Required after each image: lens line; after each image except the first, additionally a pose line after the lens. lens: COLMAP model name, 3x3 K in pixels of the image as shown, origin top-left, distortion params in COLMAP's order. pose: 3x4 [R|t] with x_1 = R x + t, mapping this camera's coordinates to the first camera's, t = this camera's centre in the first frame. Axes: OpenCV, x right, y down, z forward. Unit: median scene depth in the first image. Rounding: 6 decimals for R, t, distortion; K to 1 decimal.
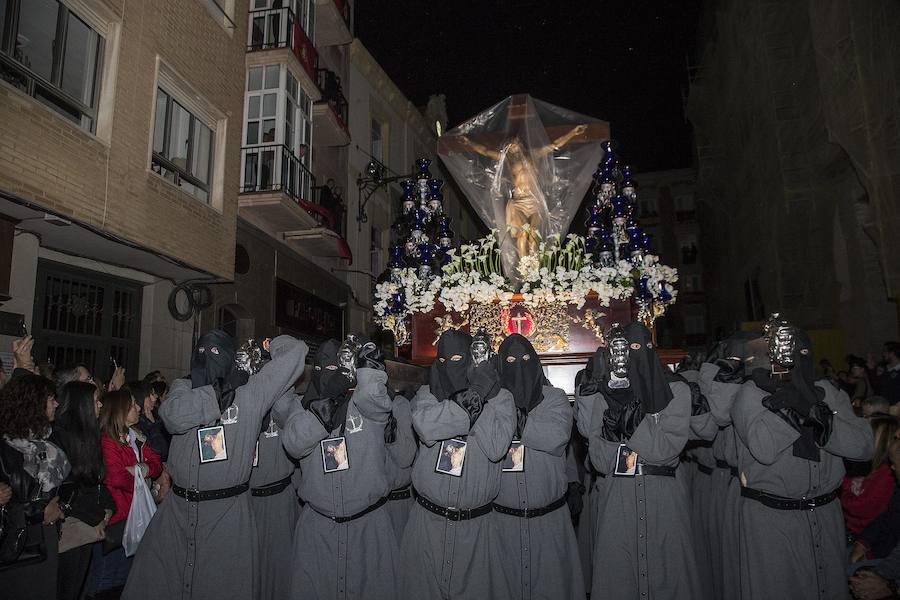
lens RADIAL K [[642.8, 0, 450.0], [0, 642.8, 300.0], [0, 0, 1]] dist [-0.095095, 0.000618]
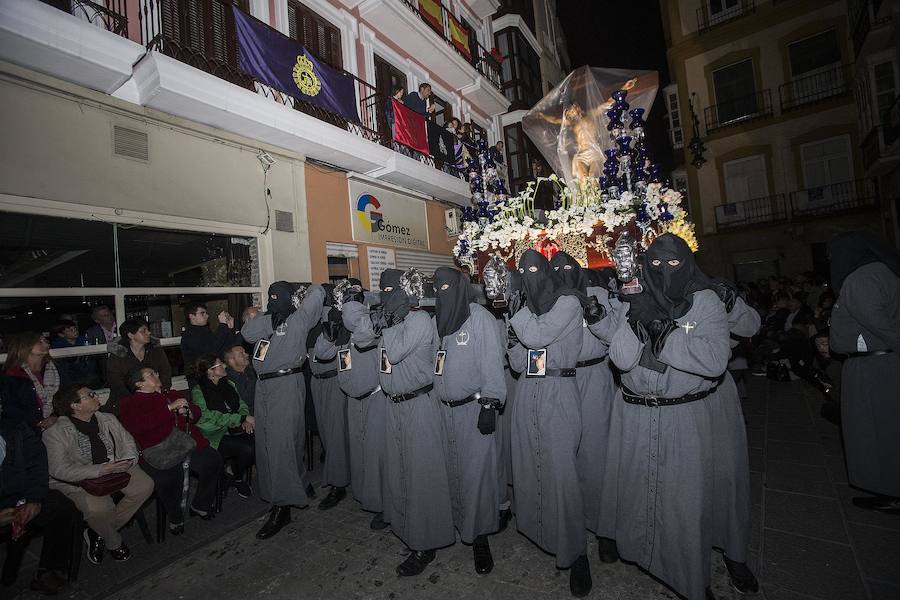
lens RADIAL K [[418.1, 0, 450.0], [0, 418.1, 300.0], [0, 0, 1]] dist [-0.047380, 0.000139]
pose [[0.910938, -0.058849, -0.408324, 0.266072], [0.119030, 0.985172, 0.123560, 0.003527], [0.394998, -0.161158, 0.904436, 0.119612]]
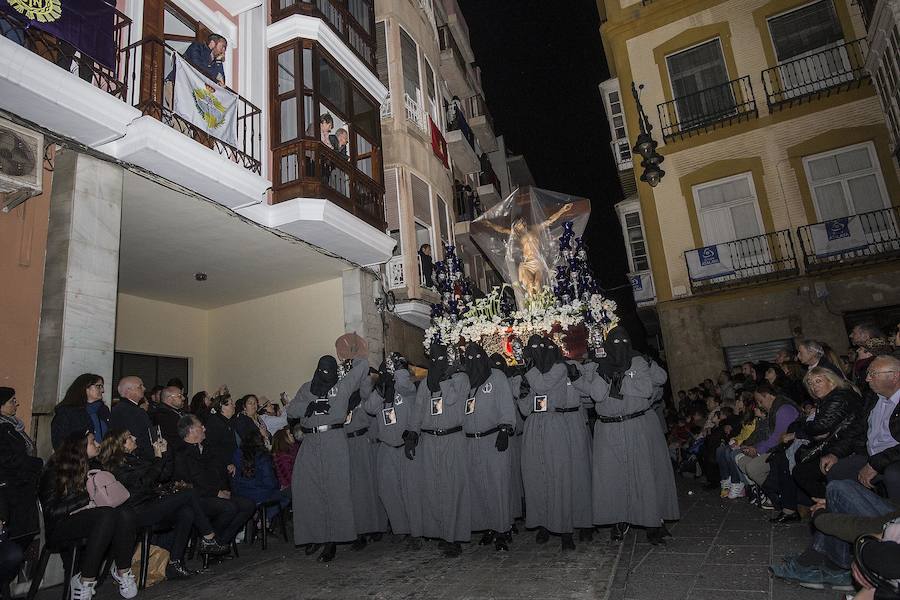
lens RADIAL K [[608.8, 0, 450.0], [0, 608.8, 300.0], [0, 0, 1]] dist [-0.008752, -0.000510]
pose [[0.985105, -0.090884, -0.145973, 0.179753], [0.079382, 0.993401, -0.082788, 0.035490], [0.152534, 0.069968, 0.985818, -0.486048]]
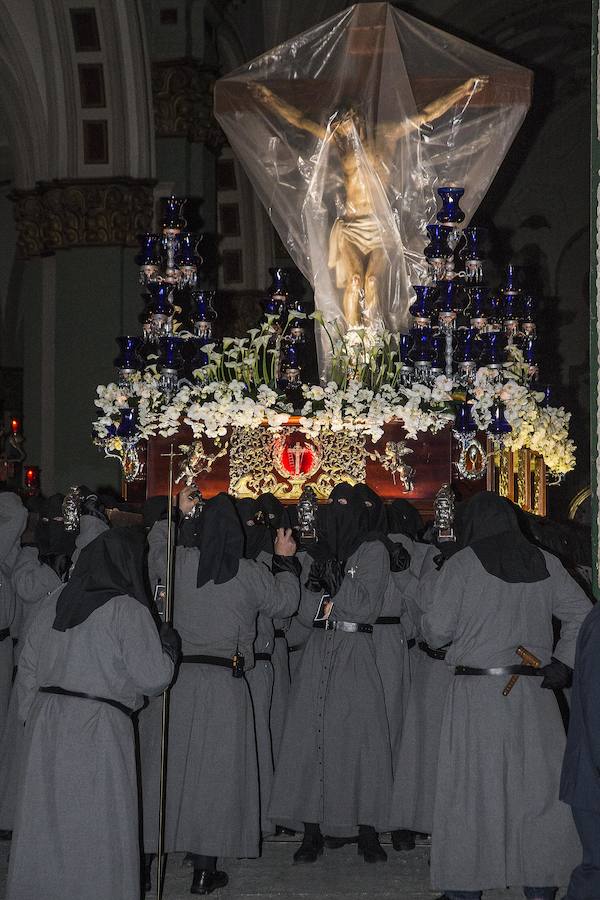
lens RADIAL K [[2855.9, 0, 300.0], [0, 2855.9, 450.0], [0, 0, 1]] dist [1.070090, 0.316432]
pose [[0.998690, 0.033838, -0.038374, 0.229775], [-0.030202, 0.995332, 0.091657, -0.259164], [0.041296, -0.090378, 0.995051, -2.127295]]
